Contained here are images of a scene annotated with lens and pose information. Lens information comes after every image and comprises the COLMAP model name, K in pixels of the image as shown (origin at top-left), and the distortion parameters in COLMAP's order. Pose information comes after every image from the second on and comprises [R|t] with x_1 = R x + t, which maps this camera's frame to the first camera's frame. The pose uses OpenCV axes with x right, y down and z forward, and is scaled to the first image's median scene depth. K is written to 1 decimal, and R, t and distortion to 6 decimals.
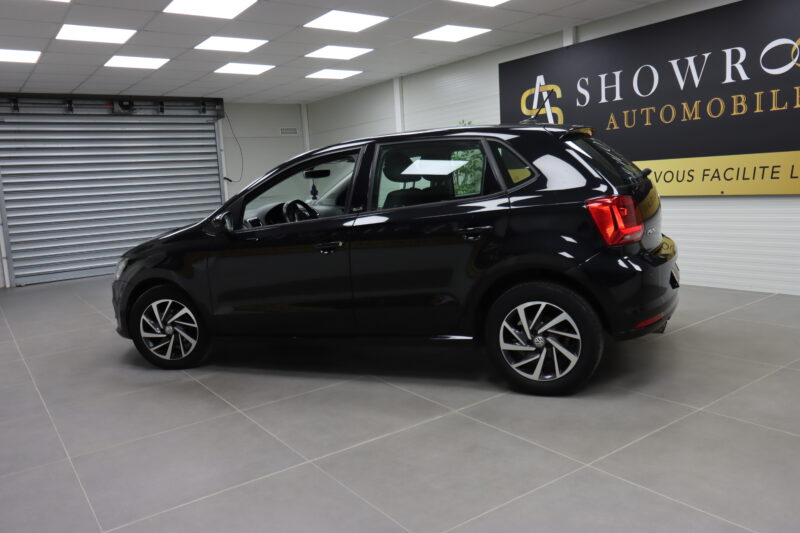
lens RADIAL K [[636.9, 0, 401.6], [0, 636.9, 264.4], [0, 0, 1]] dist [0.005359, 0.005099]
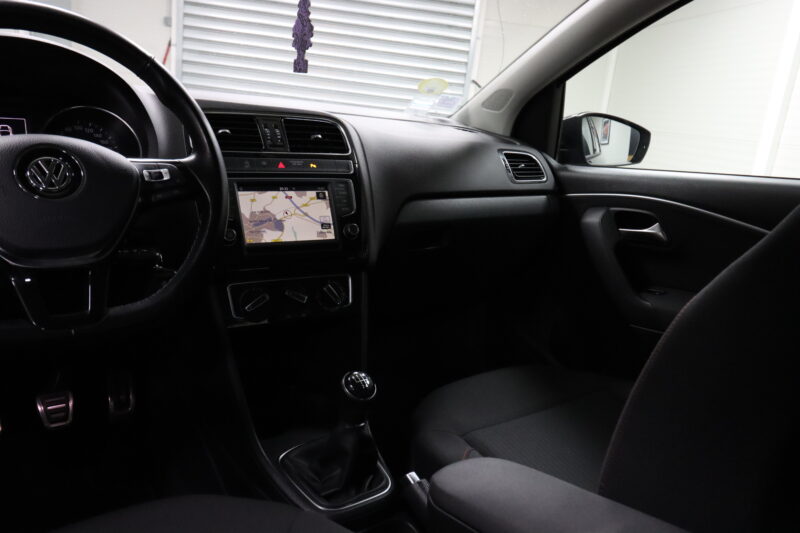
lens RADIAL K [[623.1, 0, 398.6], [0, 623.1, 267.2], [0, 0, 1]] dist [0.006493, 0.006035]
pose [[0.859910, 0.279516, -0.427113, -0.014637], [-0.230421, 0.959202, 0.163821, -0.071774], [0.455478, -0.042455, 0.889234, 0.722522]]
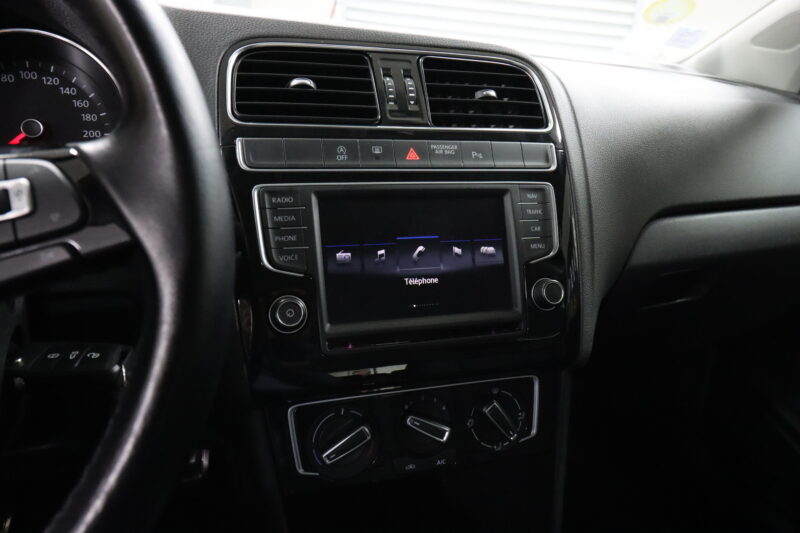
lens RADIAL K [[558.1, 0, 401.7], [0, 558.1, 263.5], [0, 0, 1]] dist [0.005733, 0.002156]
pose [[0.721477, 0.374351, -0.582522, -0.074096], [-0.234598, 0.923658, 0.303018, -0.071957], [0.651486, -0.081962, 0.754220, 0.801130]]
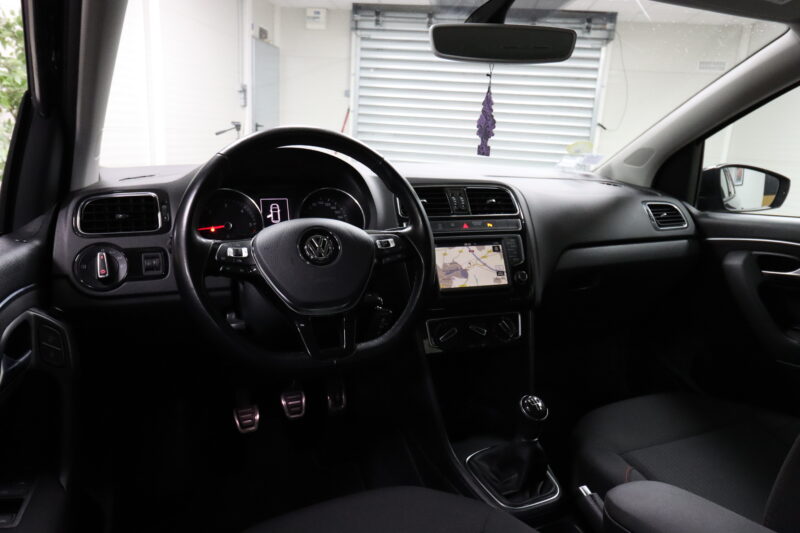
lens RADIAL K [[521.4, 0, 396.5], [0, 521.4, 260.7], [0, 0, 1]] dist [0.000423, -0.002834]
pose [[0.727859, 0.263105, -0.633243, -0.021792], [-0.194303, 0.964747, 0.177507, -0.078938], [0.657622, -0.006159, 0.753322, 0.707985]]
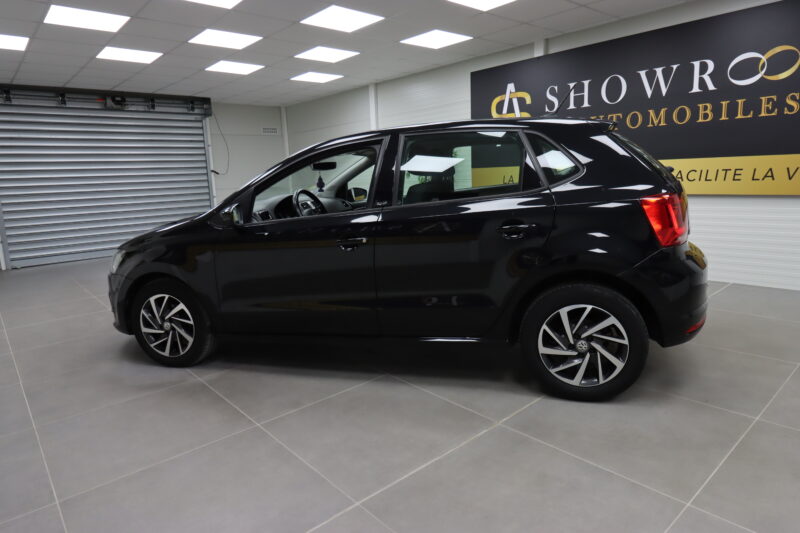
lens RADIAL K [[500.0, 0, 401.3], [0, 500.0, 261.4], [0, 0, 1]] dist [0.000546, -0.002075]
pose [[0.994267, 0.002459, 0.106901, -0.080739], [-0.006176, 0.999387, 0.034451, -0.017942], [-0.106751, -0.034913, 0.993673, 0.175326]]
